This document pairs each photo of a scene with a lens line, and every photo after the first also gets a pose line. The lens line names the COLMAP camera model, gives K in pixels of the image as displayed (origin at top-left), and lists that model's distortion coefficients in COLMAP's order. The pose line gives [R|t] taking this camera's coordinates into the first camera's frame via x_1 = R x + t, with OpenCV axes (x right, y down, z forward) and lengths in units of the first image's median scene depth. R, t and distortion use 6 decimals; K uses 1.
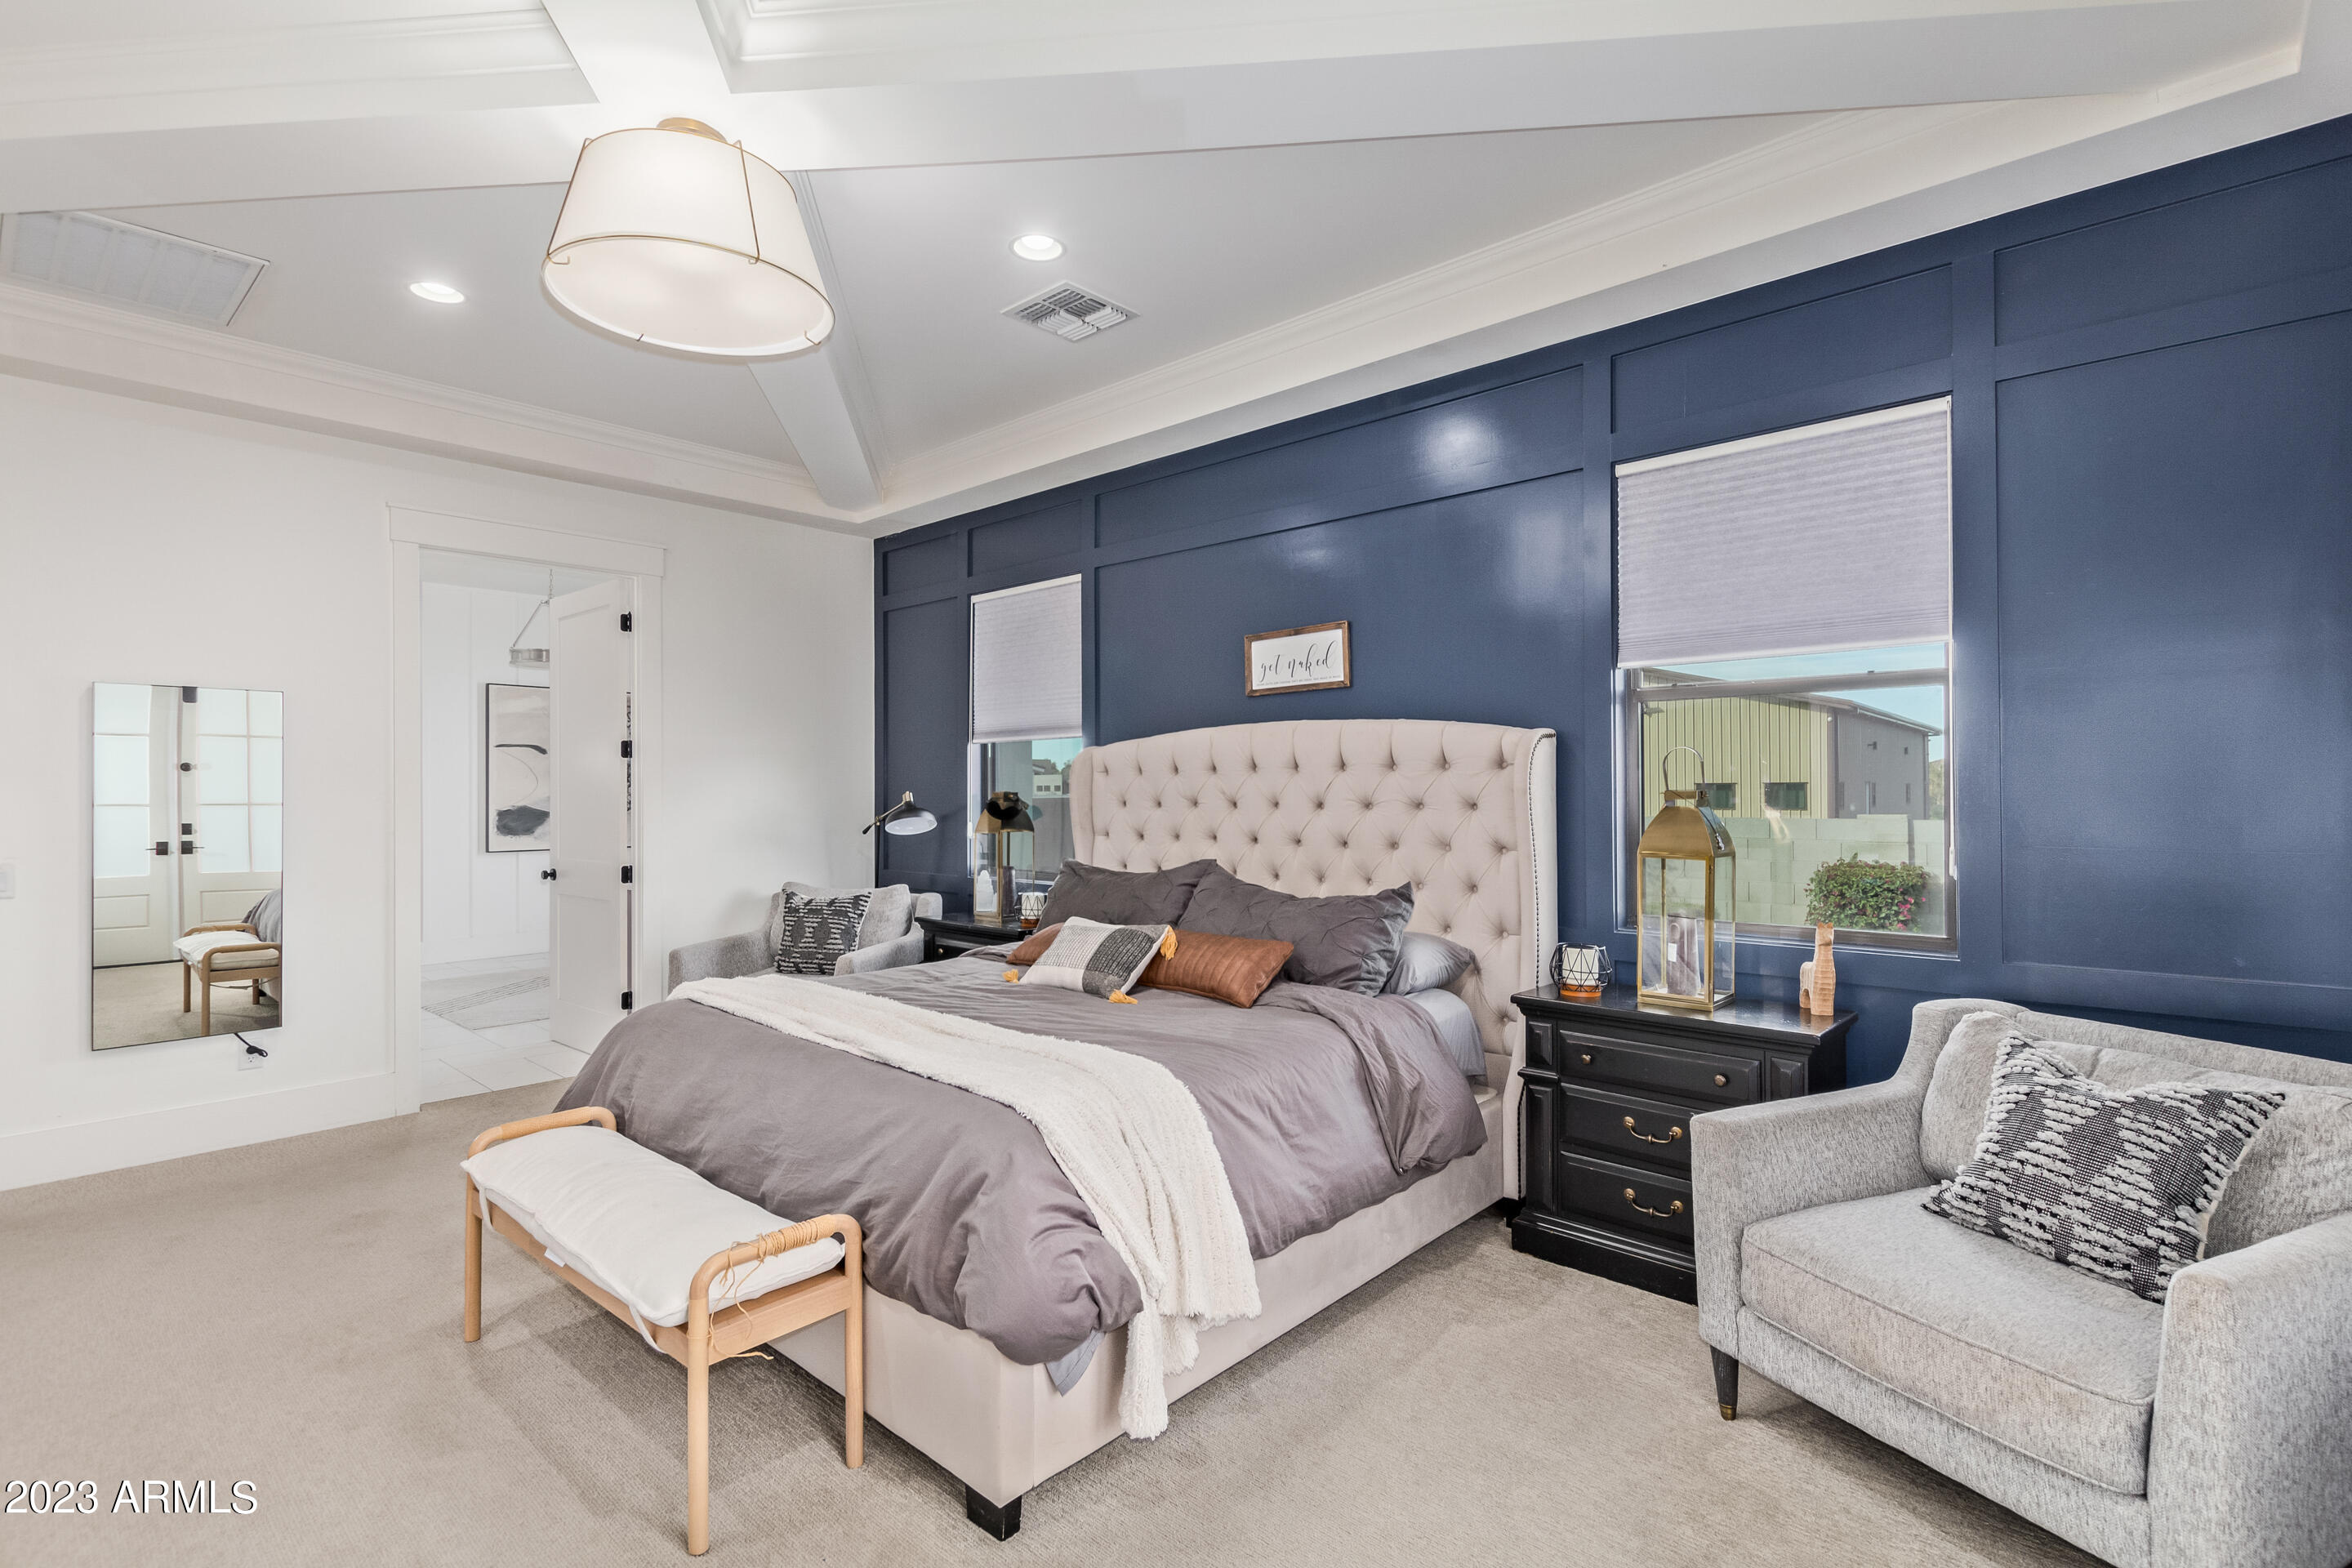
lens RADIAL K [[1516.4, 0, 1176.0], [0, 1516.4, 784.0], [0, 0, 1]] dist [0.000526, -0.000570]
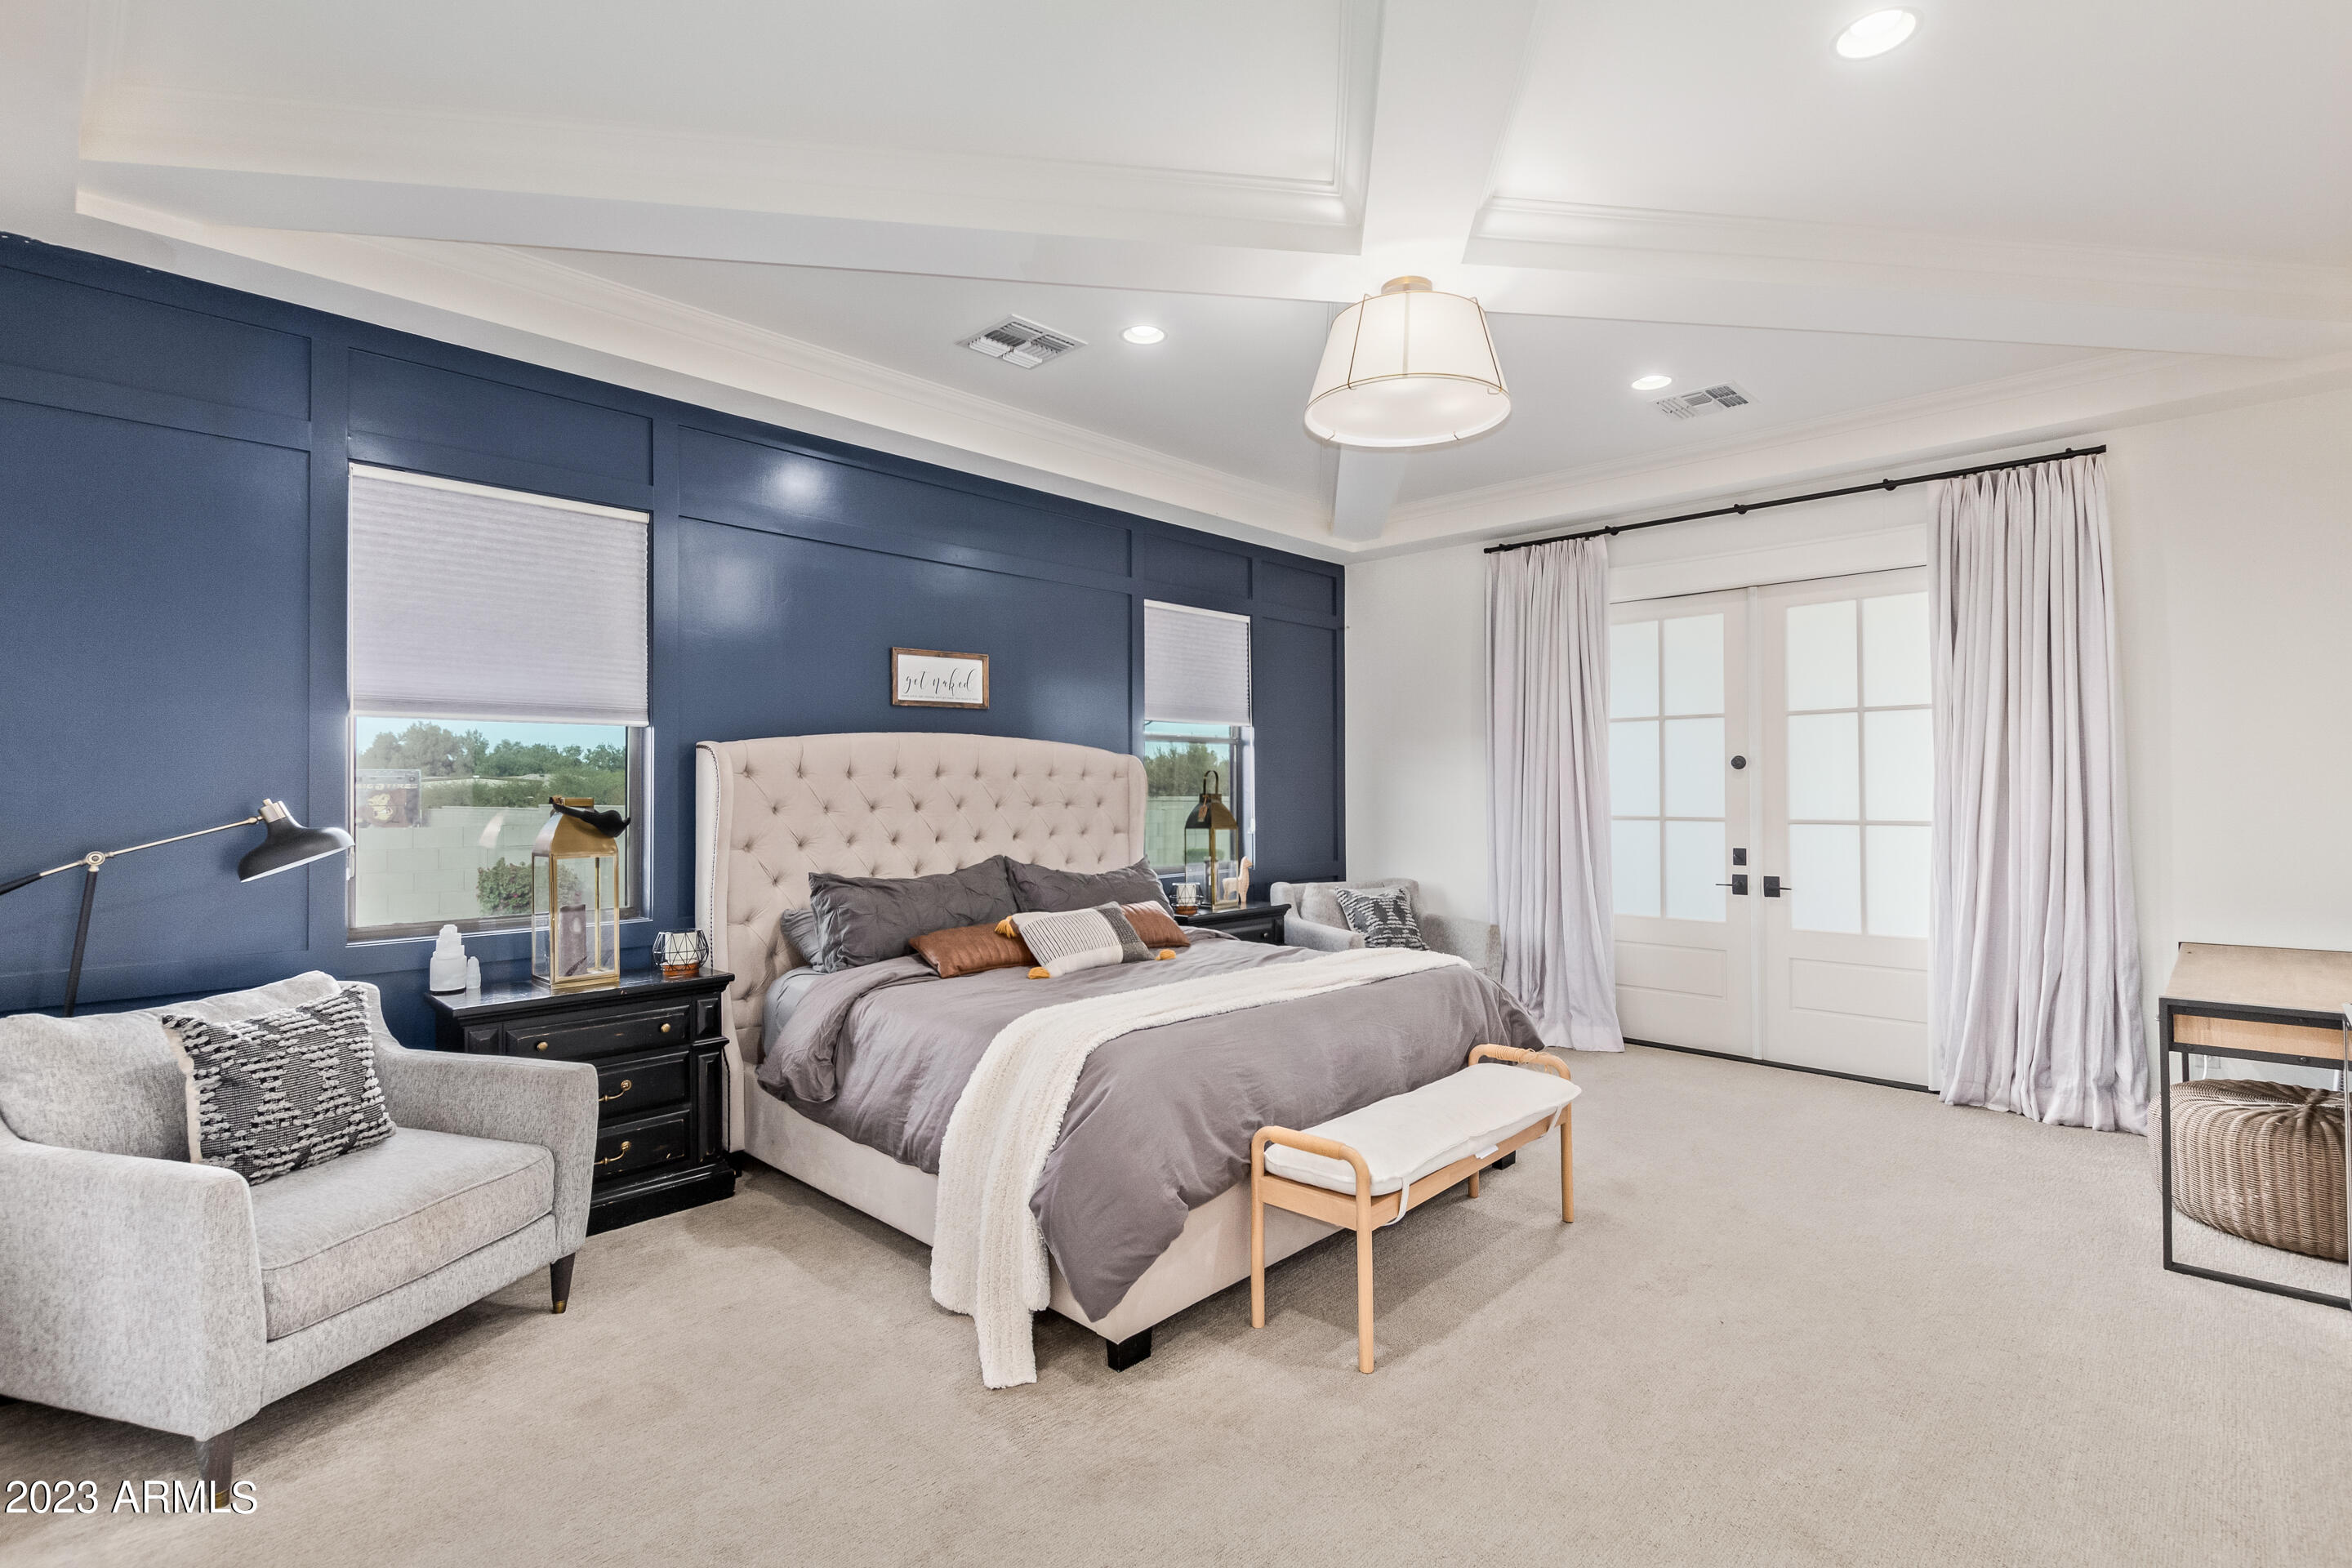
lens RADIAL K [[1097.1, 0, 1195.7], [0, 1097.1, 795.2], [0, 0, 1]] dist [-0.000045, -0.000471]
pose [[-0.143443, 0.001825, 0.989657, -0.775888], [0.002334, 0.999996, -0.001506, 0.007059], [-0.989656, 0.002094, -0.143447, 0.946536]]
